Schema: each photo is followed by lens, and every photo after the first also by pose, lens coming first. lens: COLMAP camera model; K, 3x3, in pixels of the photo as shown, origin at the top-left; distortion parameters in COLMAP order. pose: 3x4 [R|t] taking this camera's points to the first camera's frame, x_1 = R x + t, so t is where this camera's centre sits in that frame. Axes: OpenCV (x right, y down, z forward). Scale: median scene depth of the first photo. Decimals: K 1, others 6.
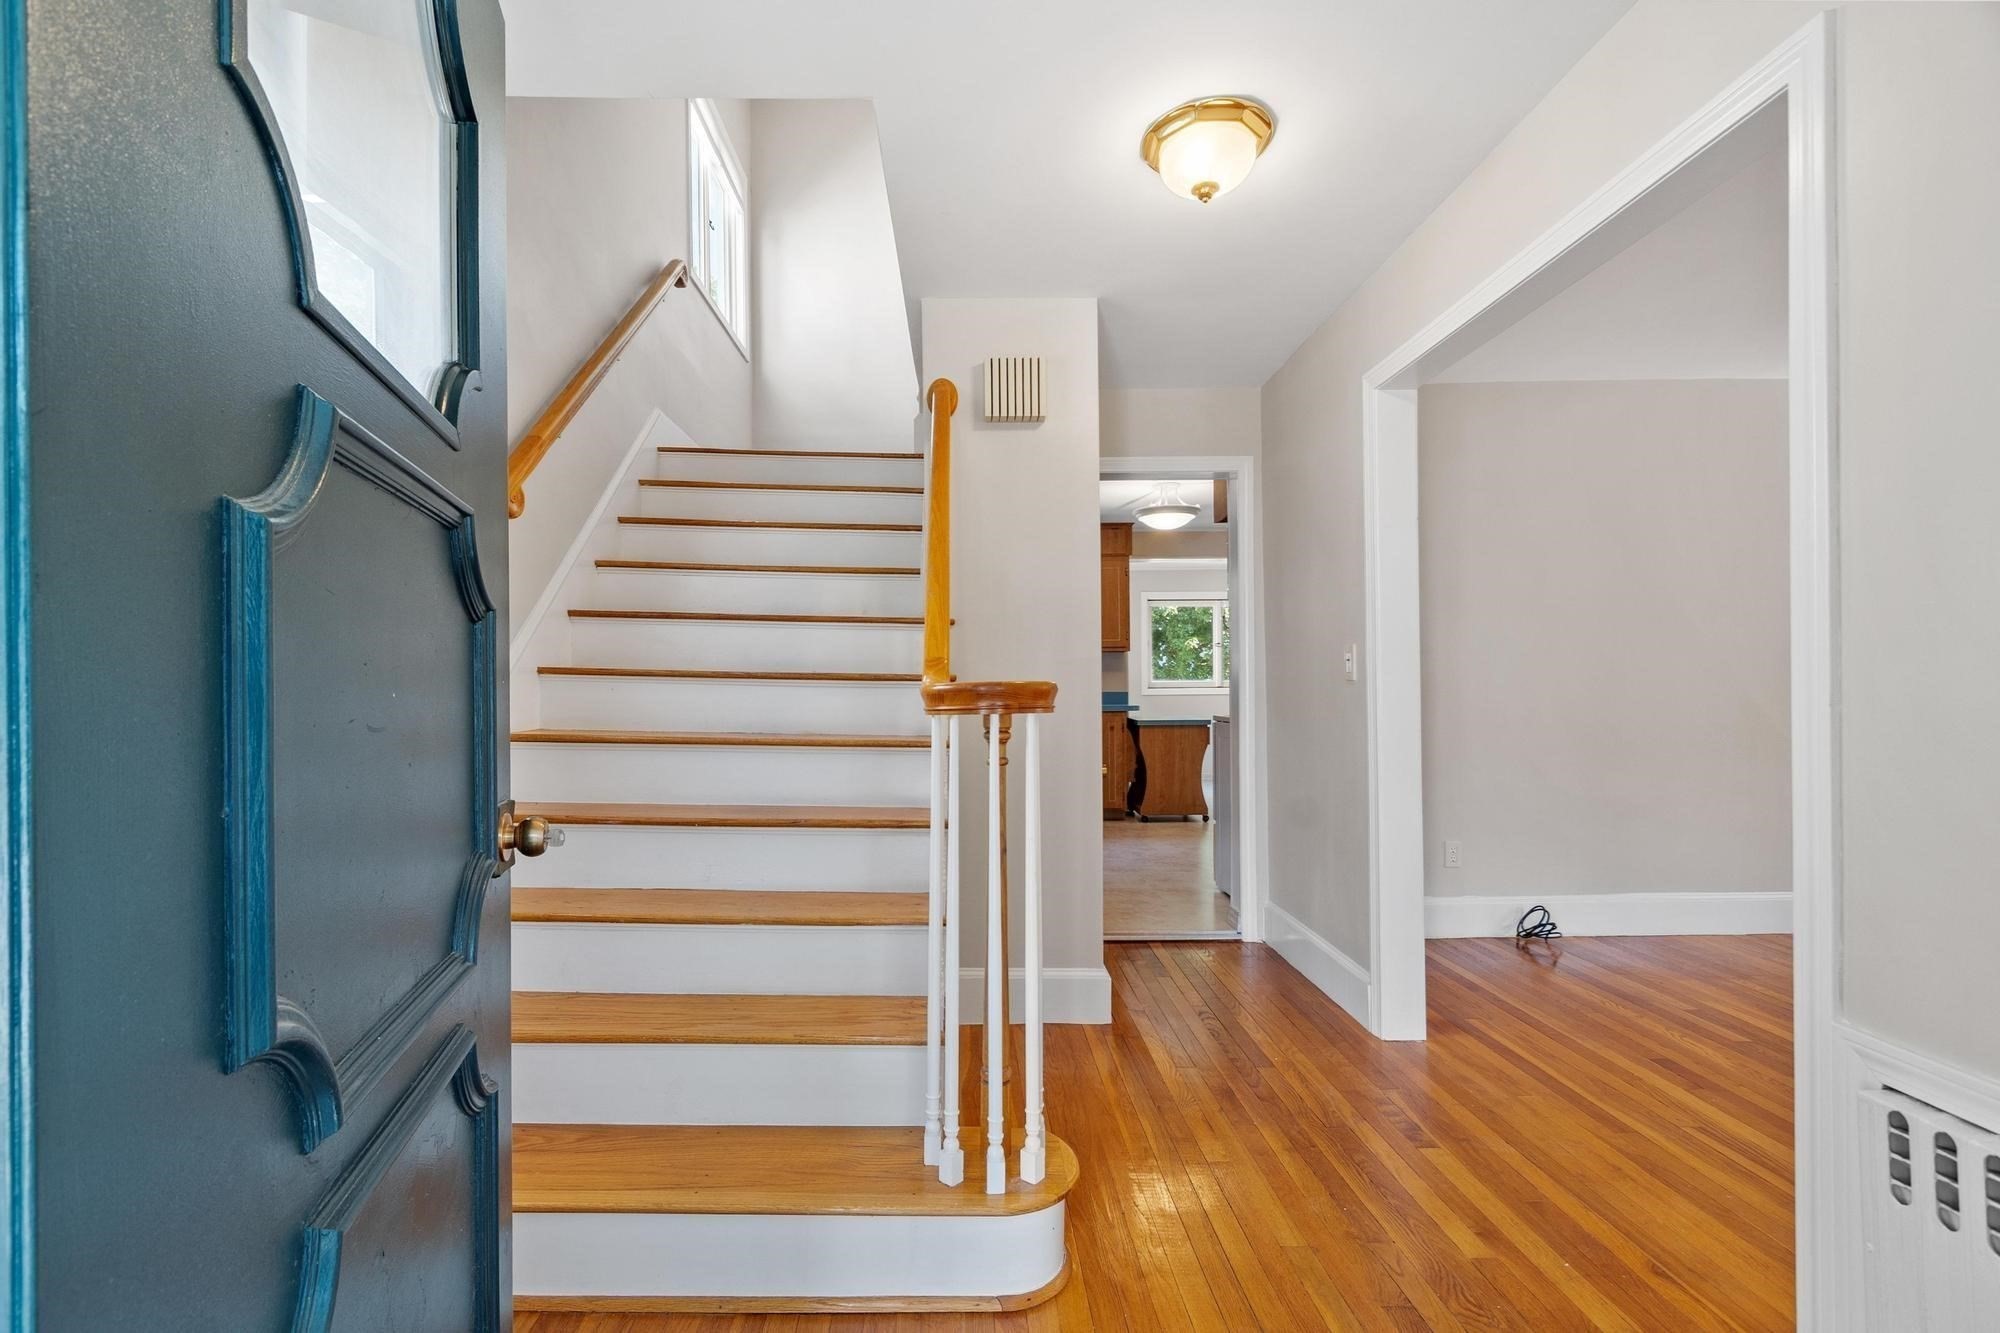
lens RADIAL K [[875.2, 0, 959.1], [0, 875.2, 690.2], [0, 0, 1]] dist [0.000591, 0.000222]
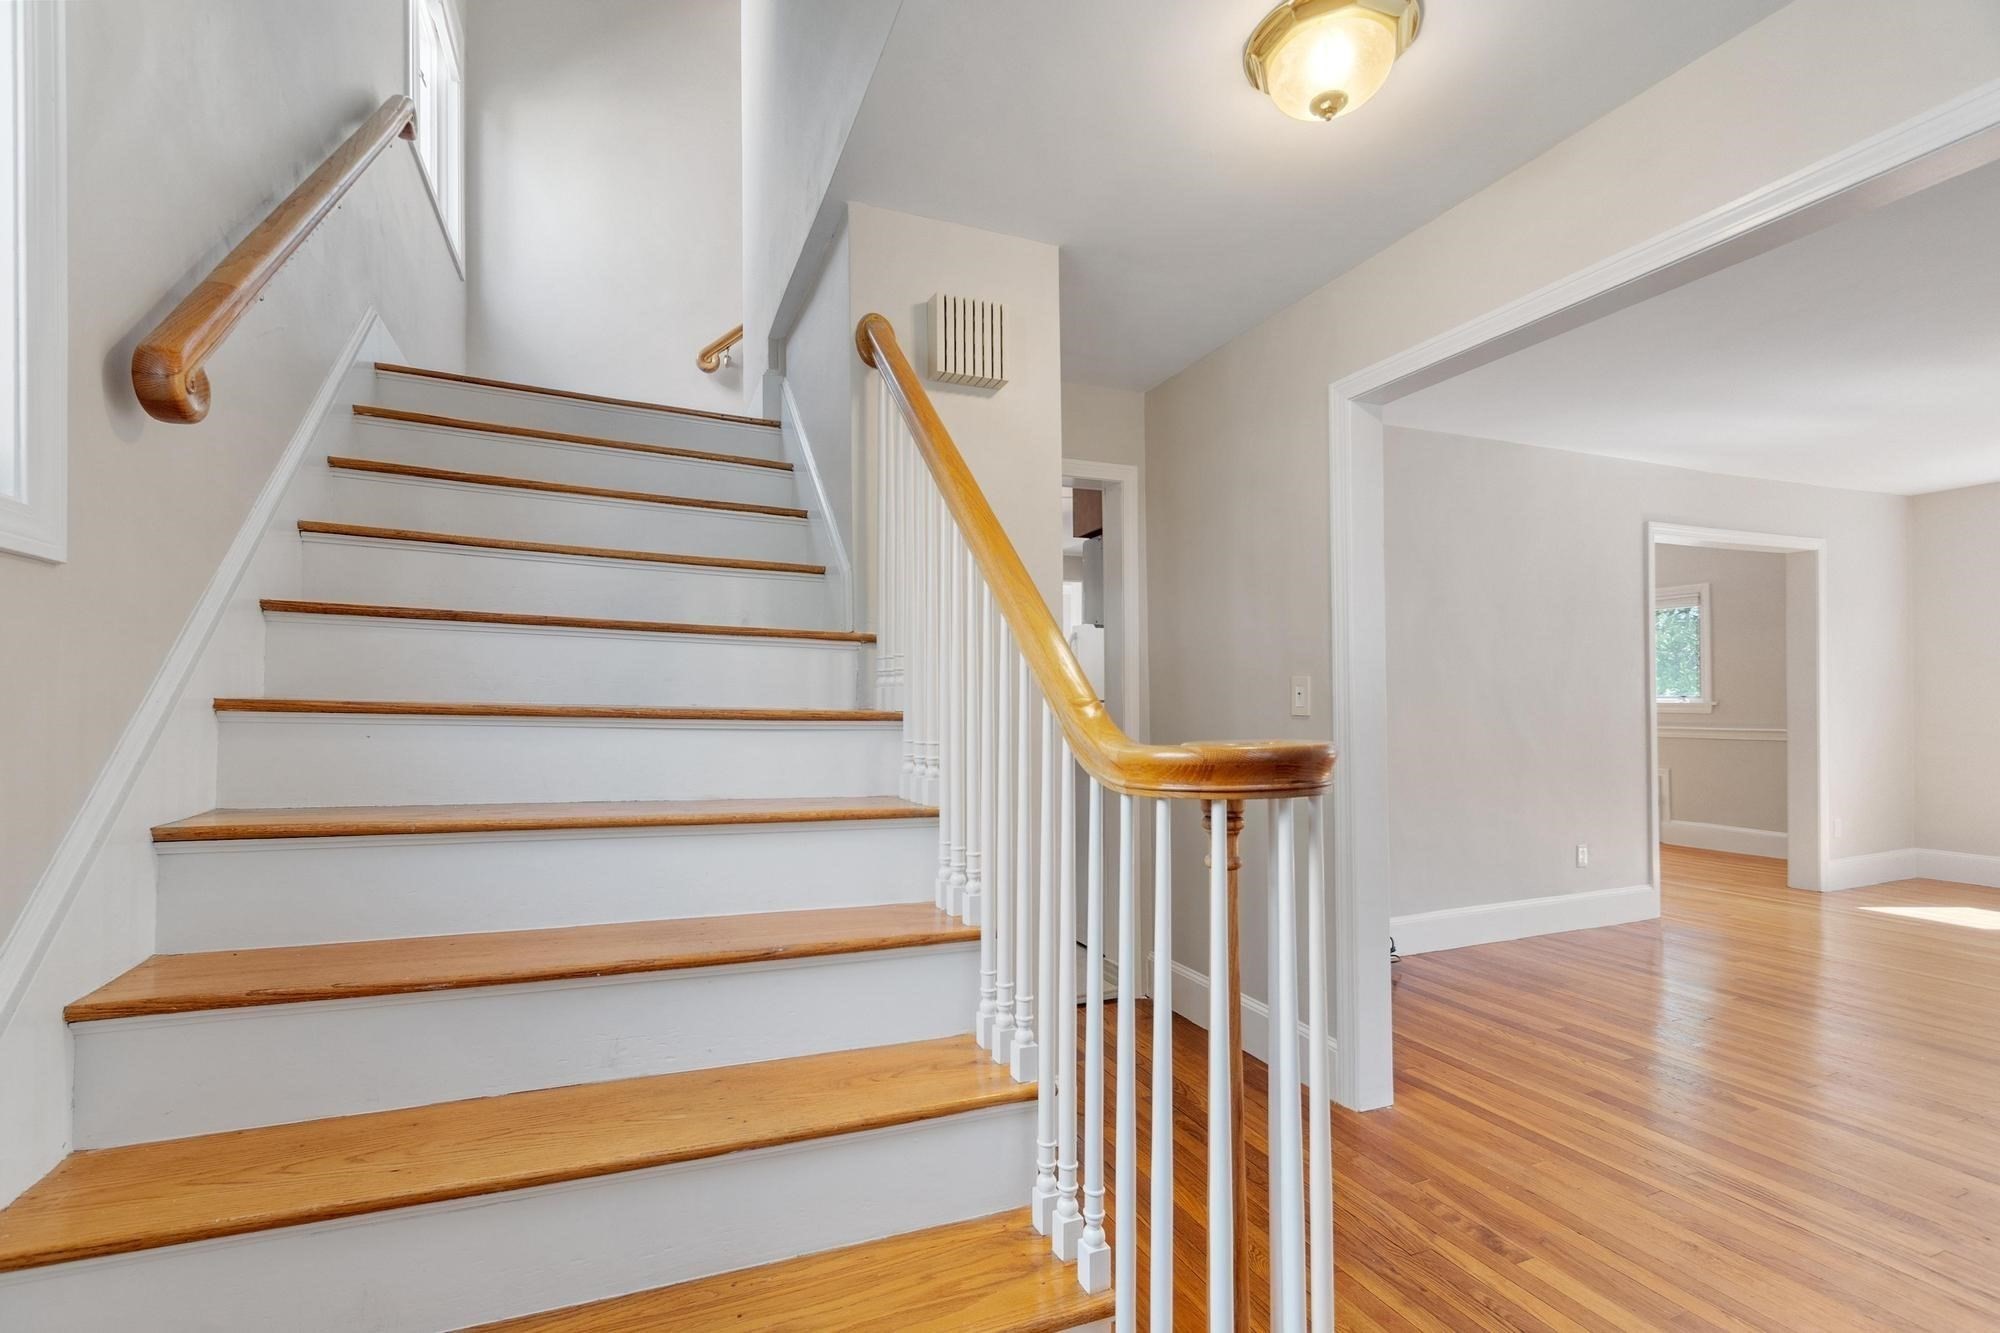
lens RADIAL K [[896.3, 0, 994.9], [0, 896.3, 701.9], [0, 0, 1]] dist [0.000269, -0.000071]
pose [[0.931427, 0.004722, 0.363897, -0.204953], [-0.002073, 0.999968, -0.007669, -0.019135], [-0.363922, 0.006388, 0.931408, 0.257912]]
